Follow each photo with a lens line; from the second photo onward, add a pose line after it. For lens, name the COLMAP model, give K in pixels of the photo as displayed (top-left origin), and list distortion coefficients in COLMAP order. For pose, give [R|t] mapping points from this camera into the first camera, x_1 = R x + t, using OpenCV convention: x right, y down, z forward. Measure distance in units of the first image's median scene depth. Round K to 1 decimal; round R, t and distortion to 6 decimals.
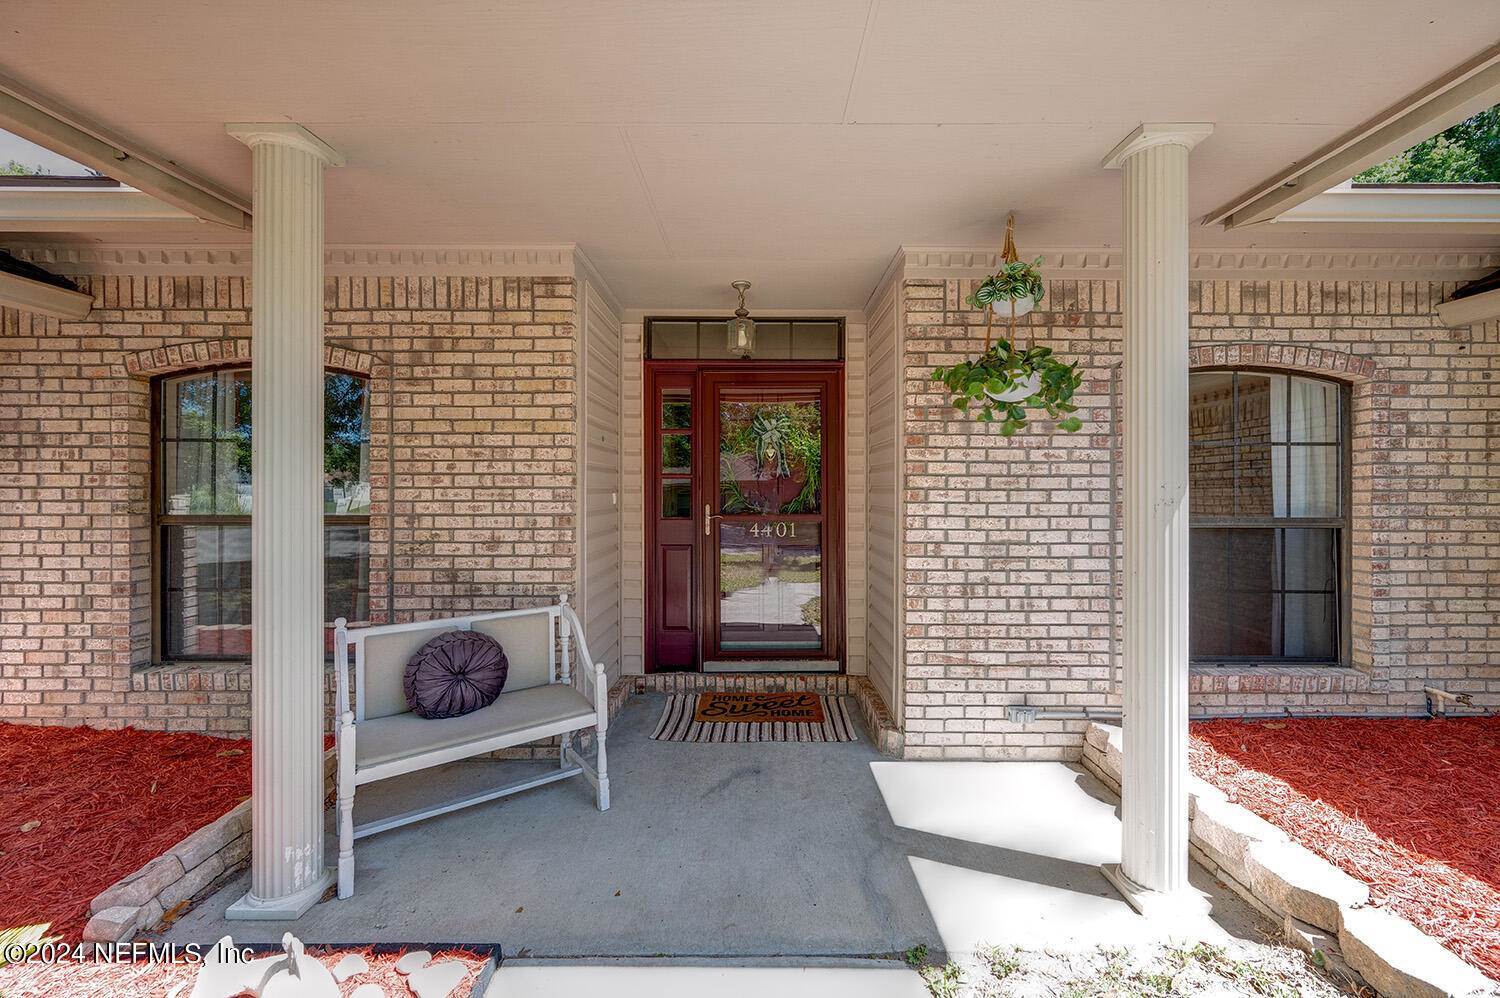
lens RADIAL K [[603.2, 0, 755.6], [0, 603.2, 480.2], [0, 0, 1]] dist [-0.001255, -0.000358]
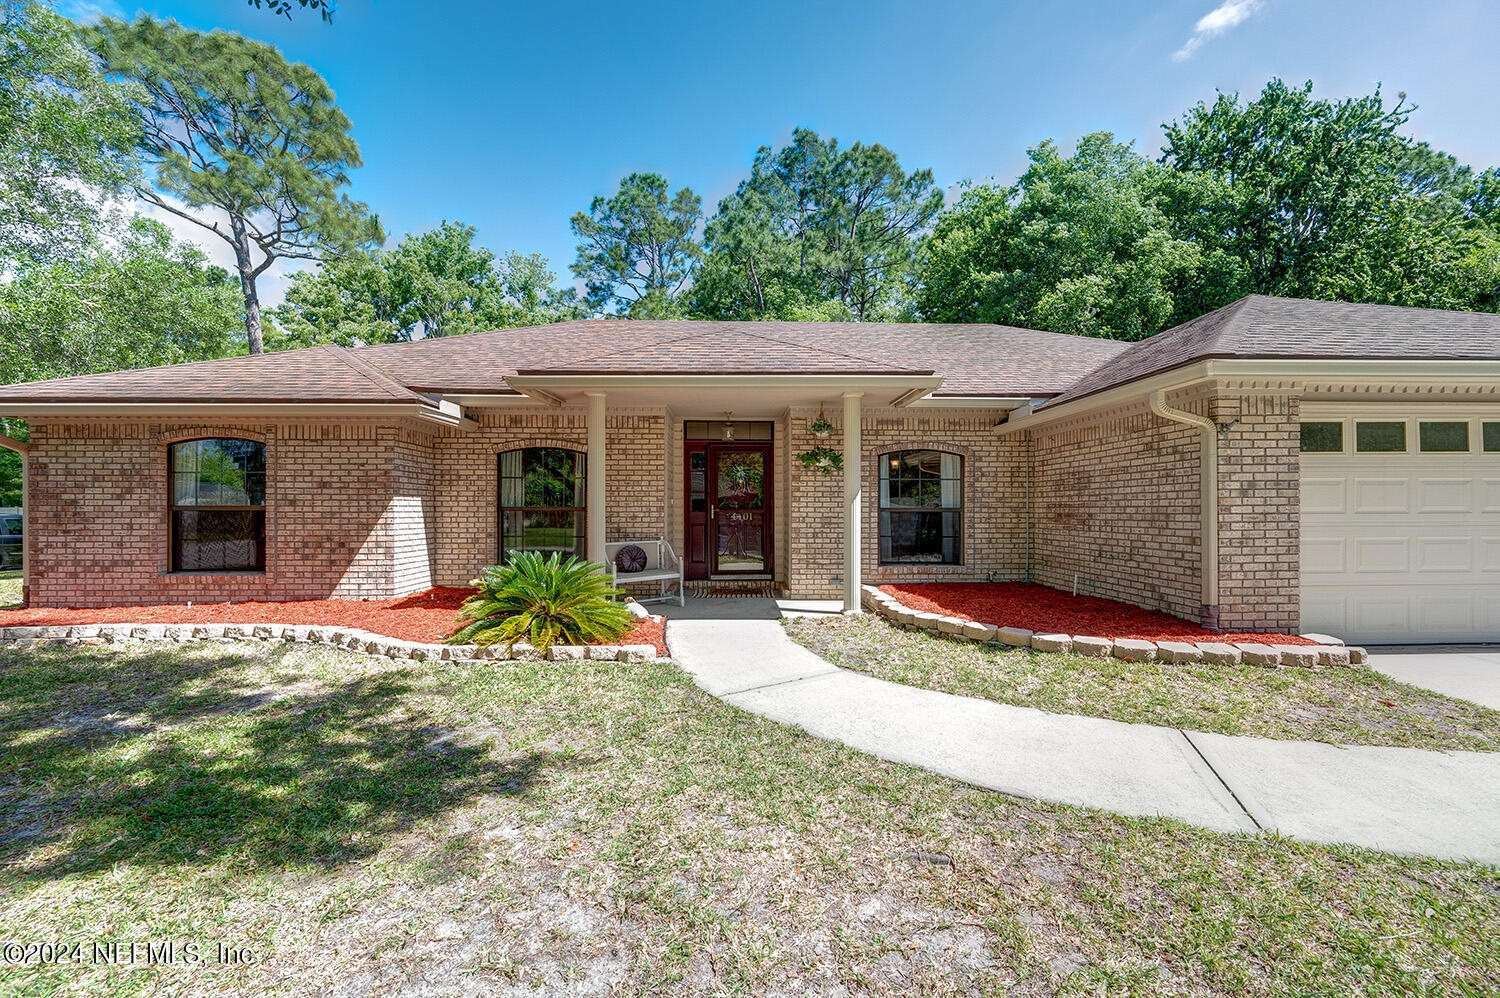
lens RADIAL K [[603.2, 0, 755.6], [0, 603.2, 480.2], [0, 0, 1]] dist [-0.001255, -0.000358]
pose [[0.999058, 0.000983, 0.043381, -0.021437], [0.000356, 0.999524, -0.030837, 0.023545], [-0.043391, 0.030824, 0.998583, -1.606235]]
